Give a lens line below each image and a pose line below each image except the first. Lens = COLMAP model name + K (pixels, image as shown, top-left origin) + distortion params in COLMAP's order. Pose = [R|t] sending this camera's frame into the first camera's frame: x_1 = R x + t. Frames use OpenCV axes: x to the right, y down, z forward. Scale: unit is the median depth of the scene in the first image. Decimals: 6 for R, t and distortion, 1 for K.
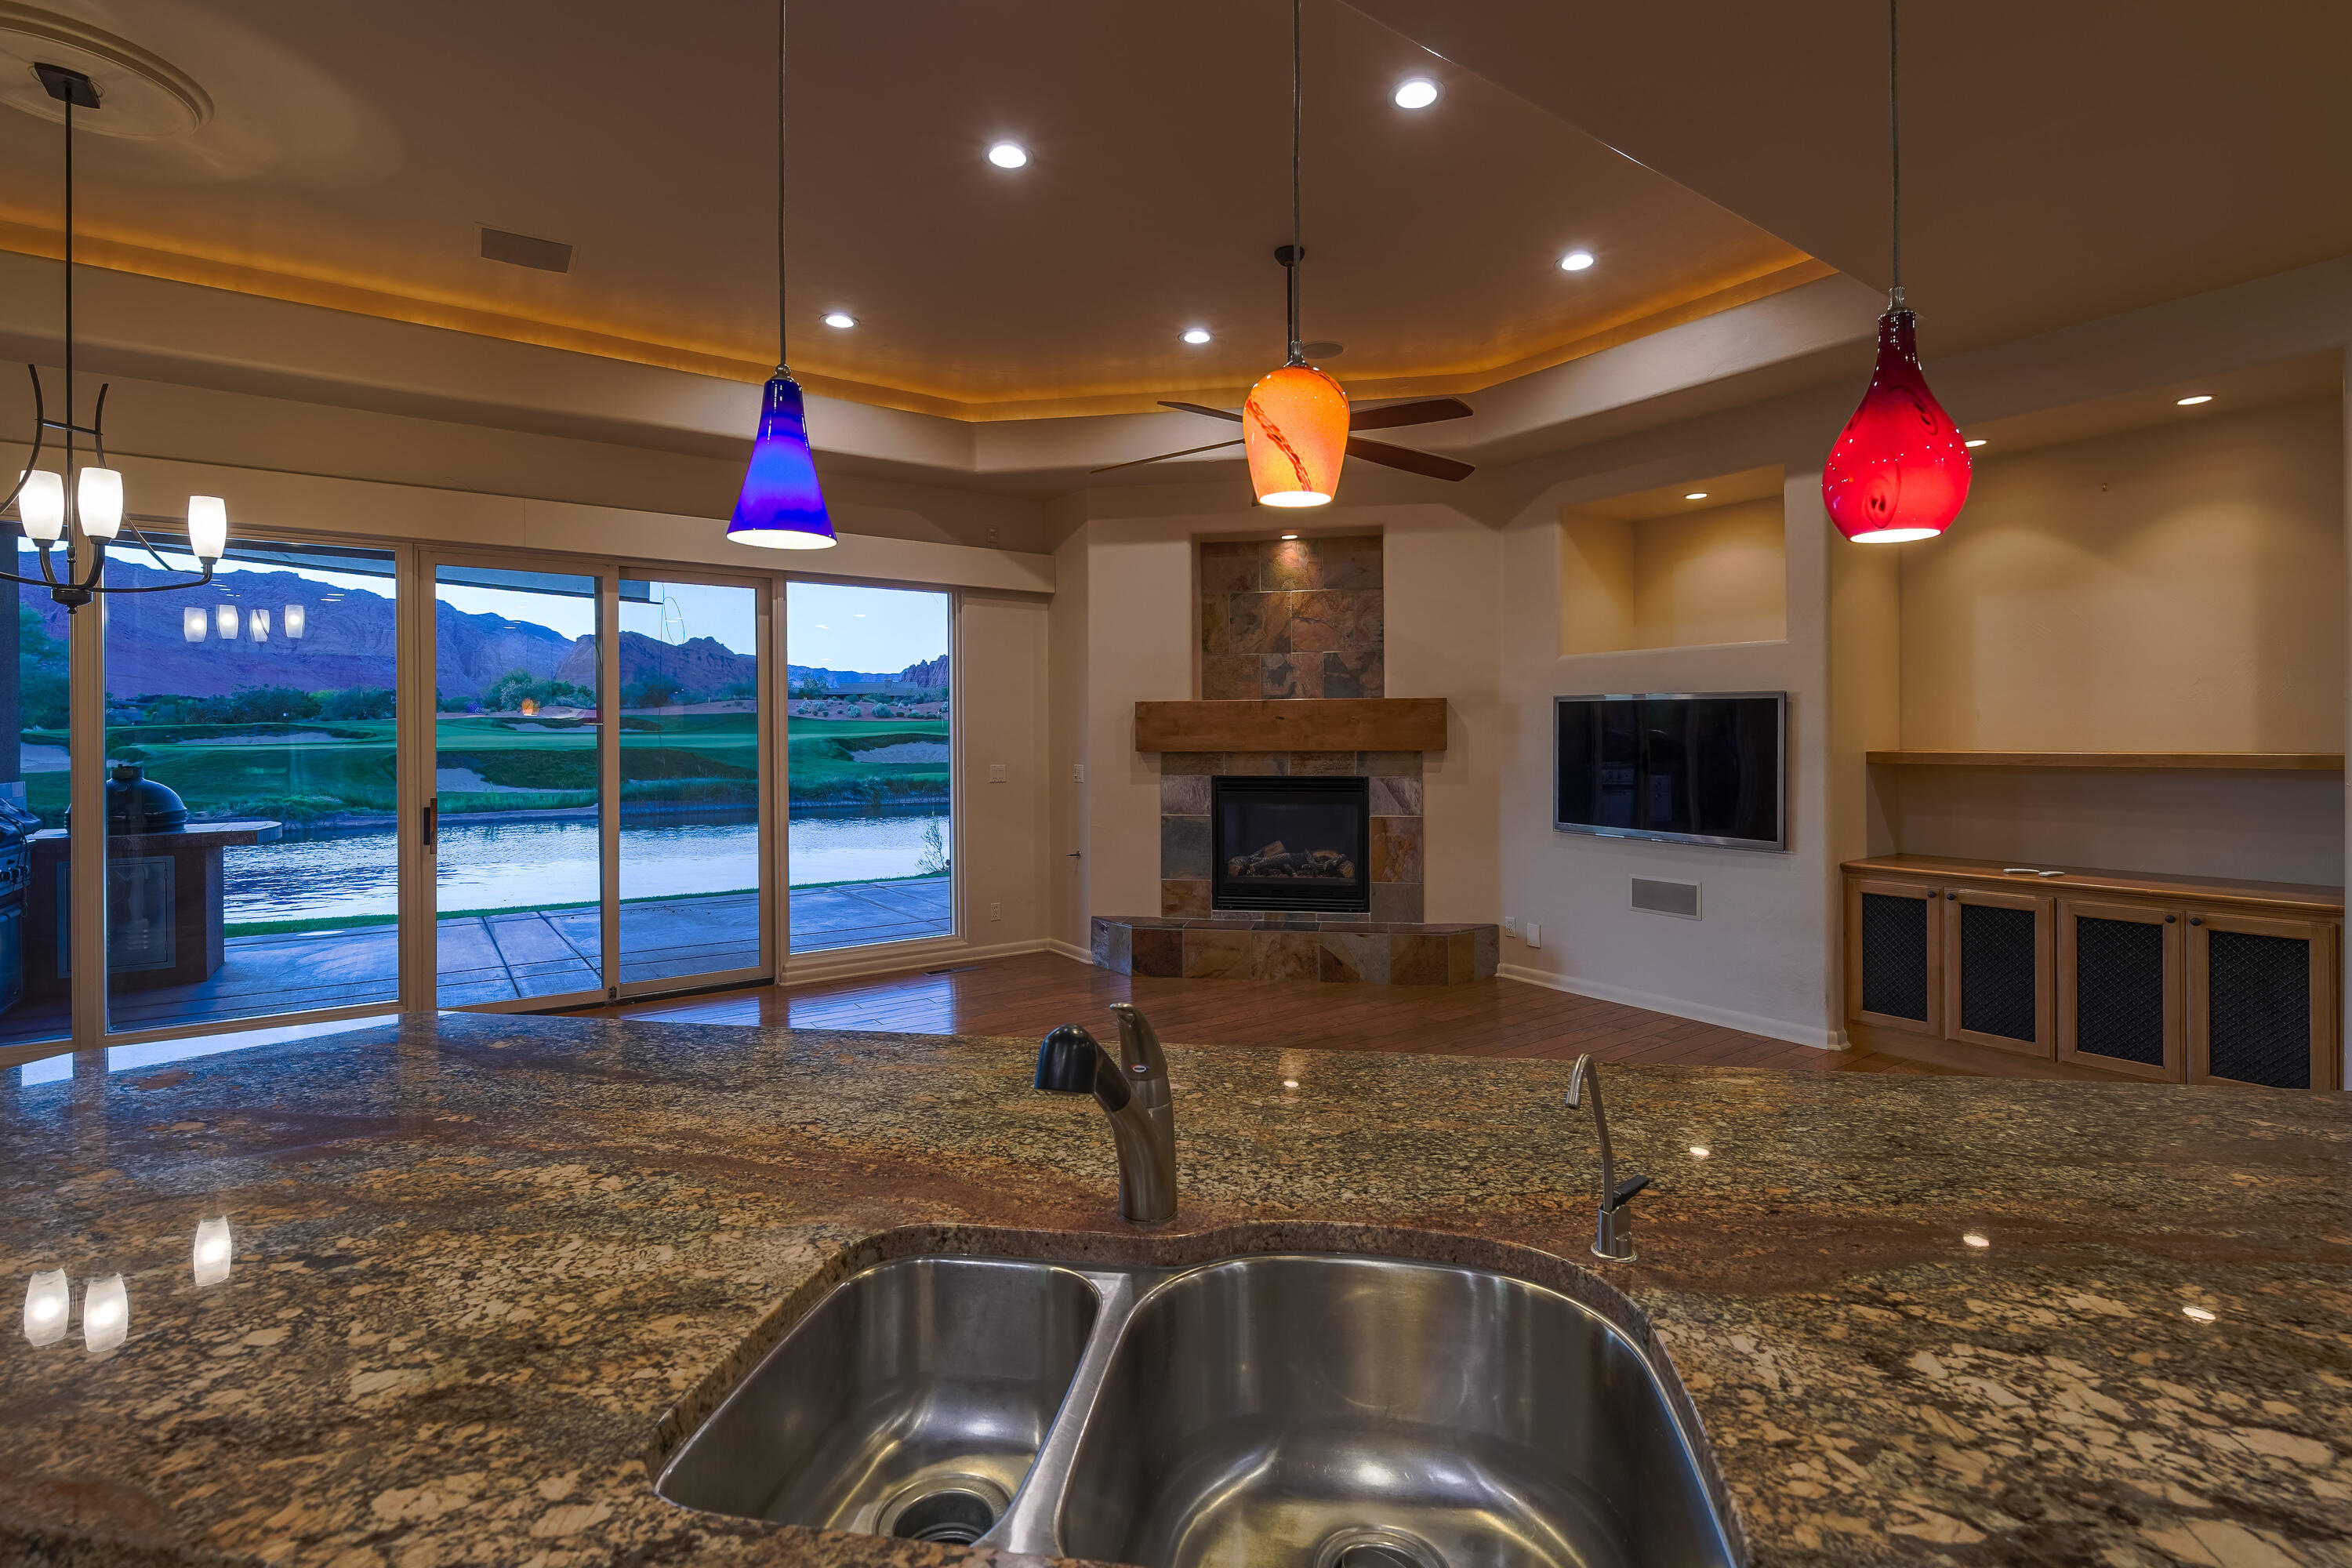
lens RADIAL K [[1077.9, 0, 1141.2], [0, 1077.9, 735.8], [0, 0, 1]] dist [0.003873, 0.000761]
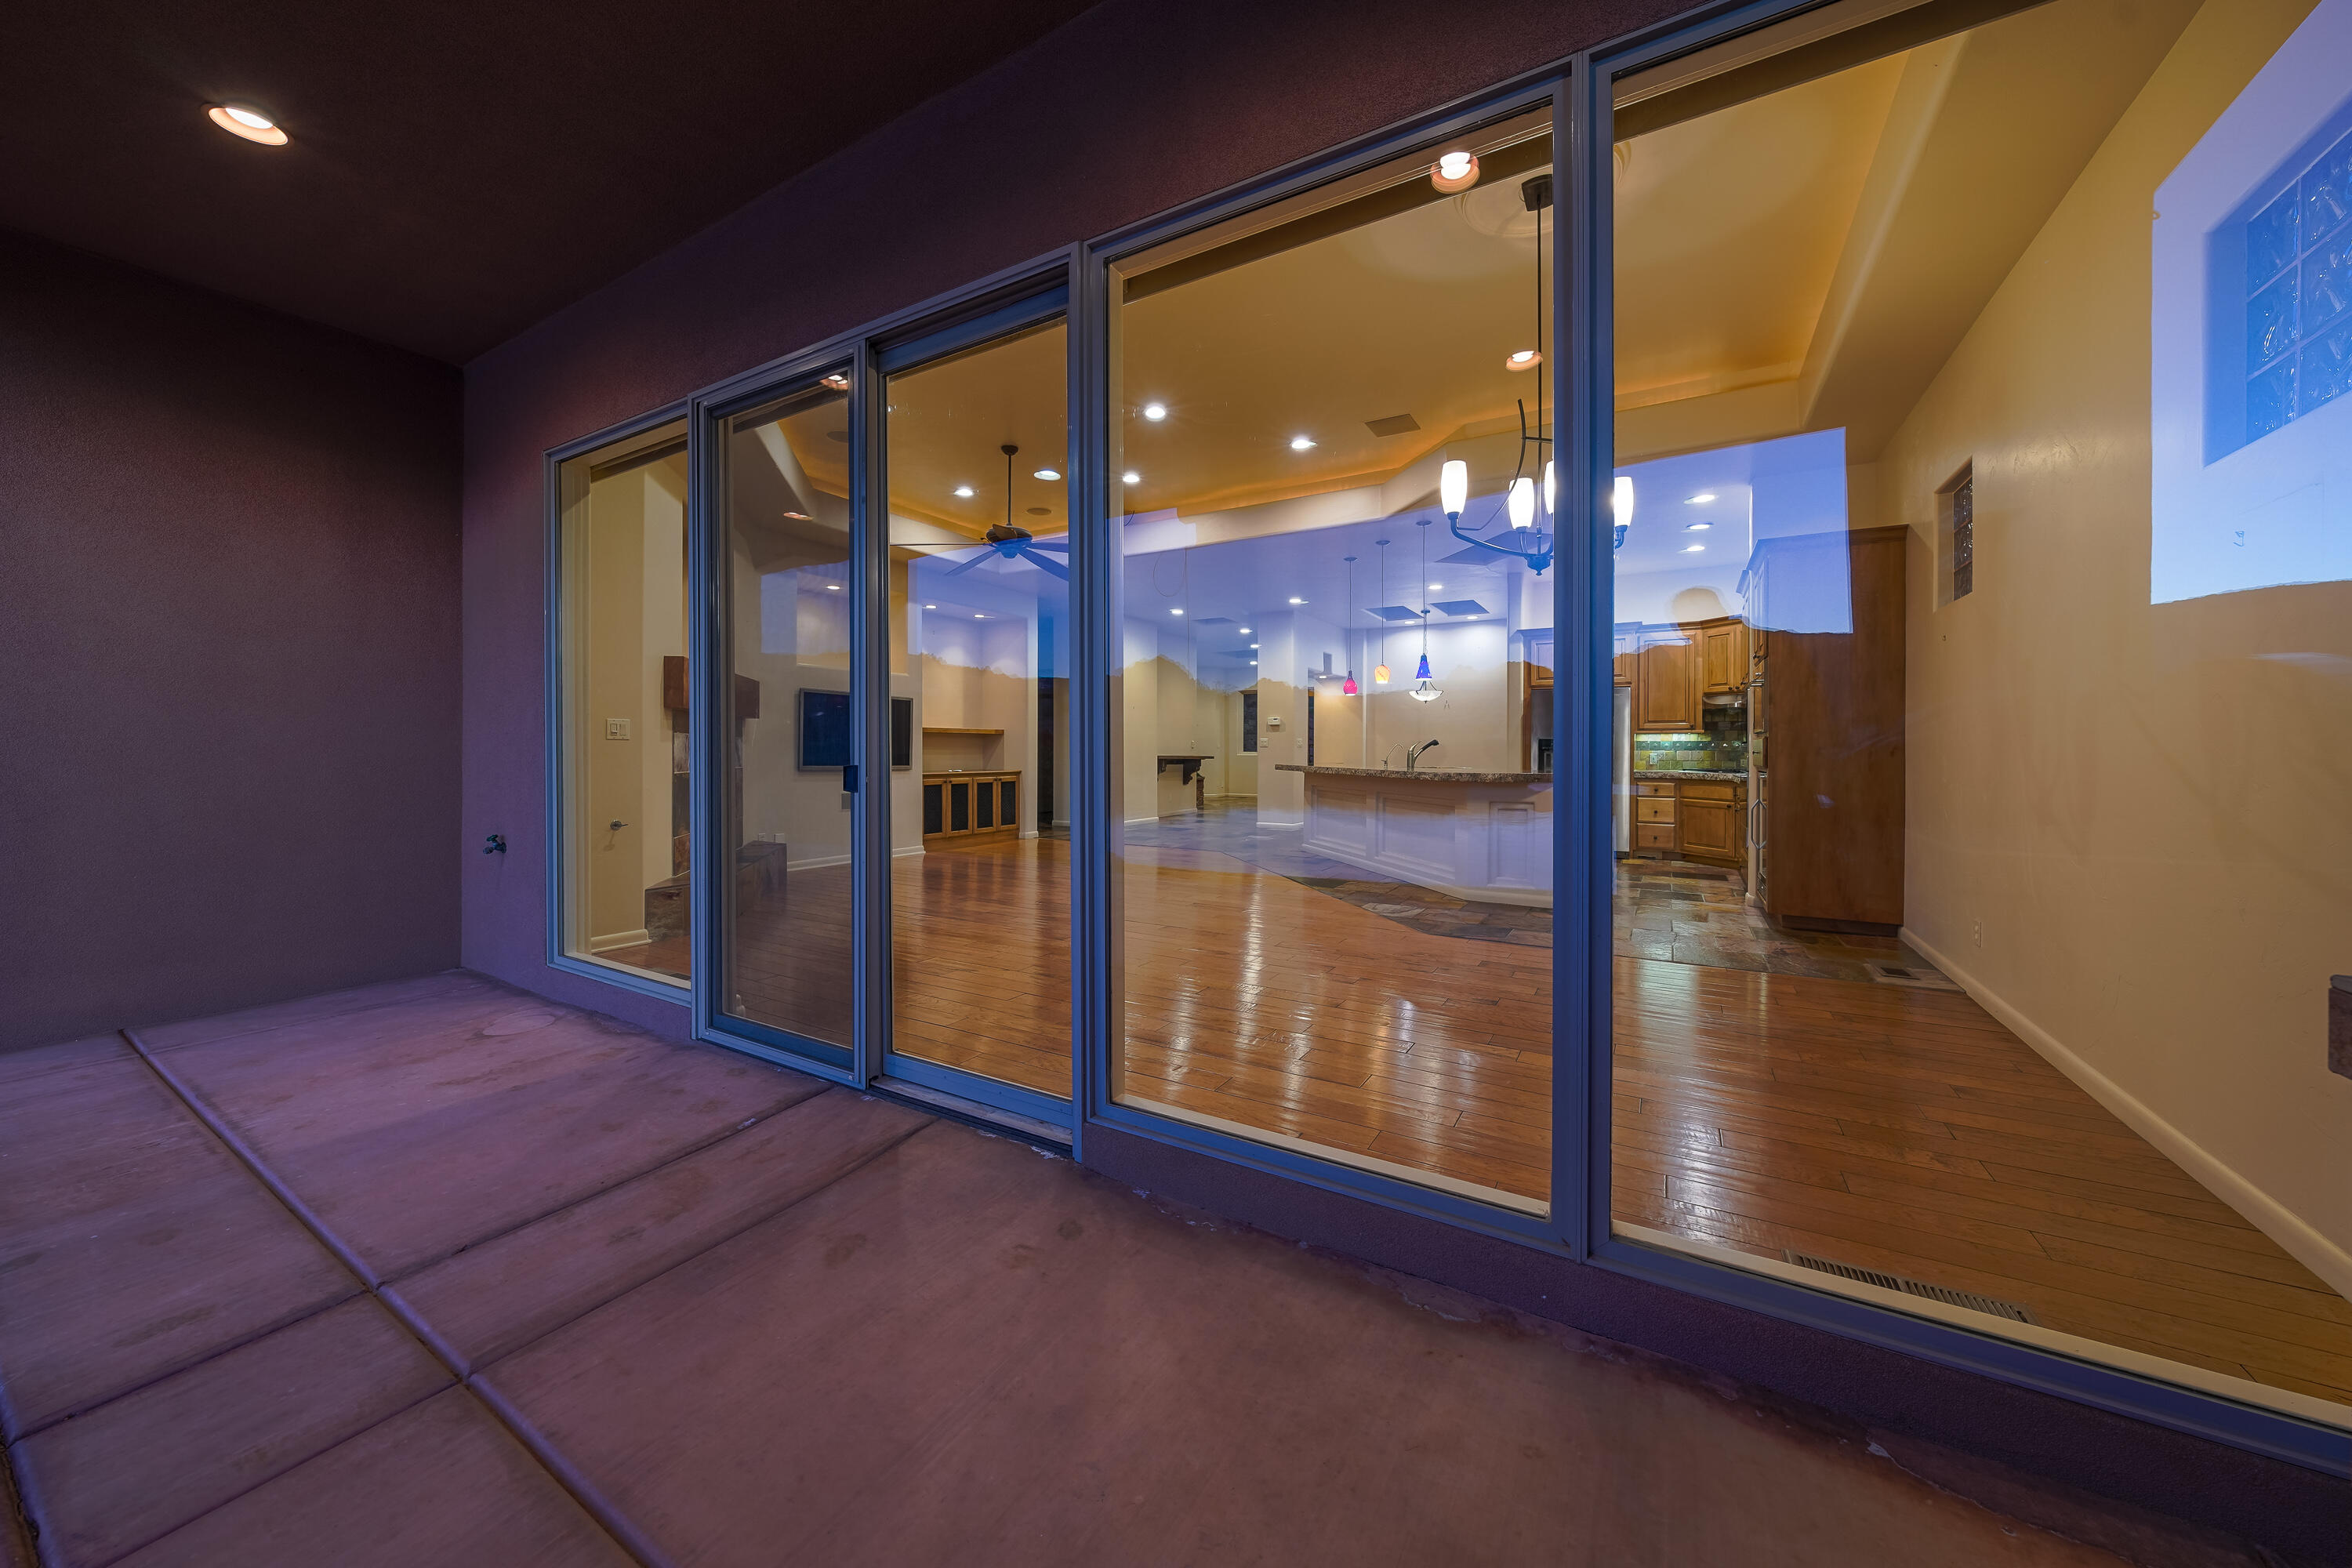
lens RADIAL K [[836.4, 0, 1152.1], [0, 836.4, 752.9], [0, 0, 1]] dist [-0.002851, -0.000340]
pose [[-0.415762, 0.004696, 0.909461, -0.862743], [-0.000353, 0.999986, -0.005325, 0.058999], [-0.909473, -0.002535, -0.415754, 0.922502]]
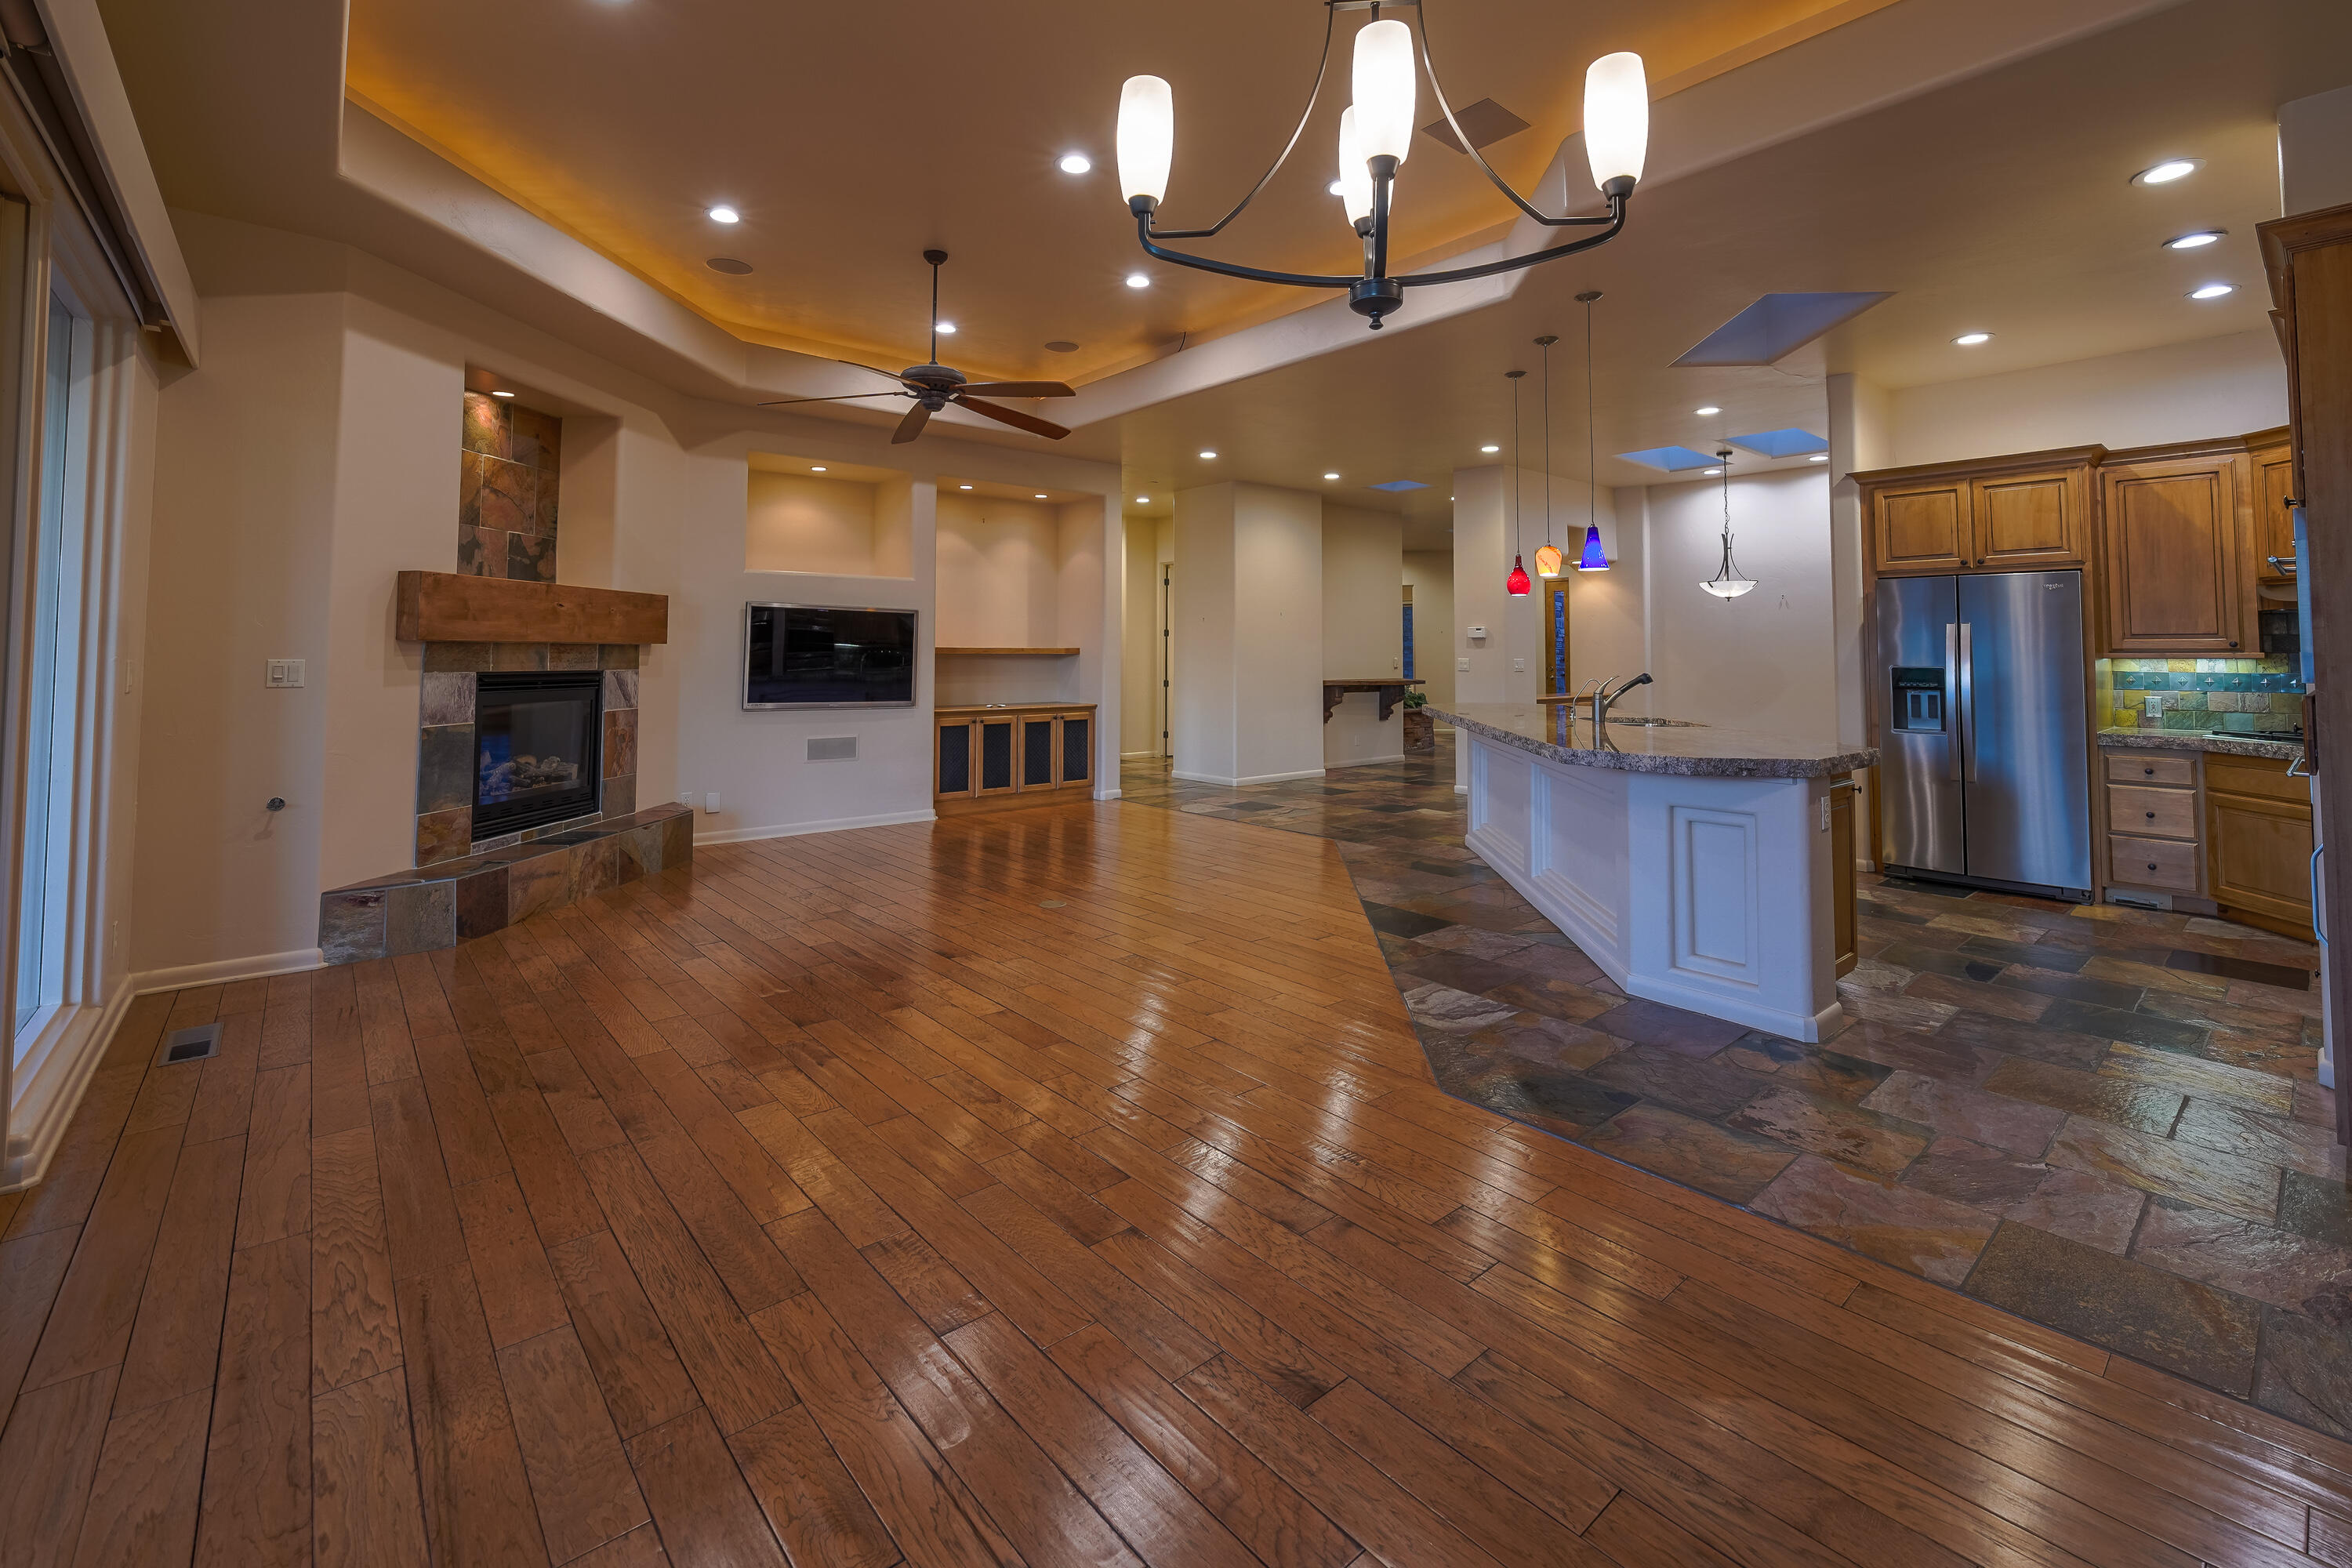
lens RADIAL K [[1008.8, 0, 1187.7], [0, 1008.8, 608.5], [0, 0, 1]] dist [-0.003021, -0.000830]
pose [[-0.117729, 0.052263, 0.991669, -0.728571], [-0.001607, 0.998603, -0.052819, 0.028200], [-0.993044, -0.007812, -0.117481, 0.564663]]
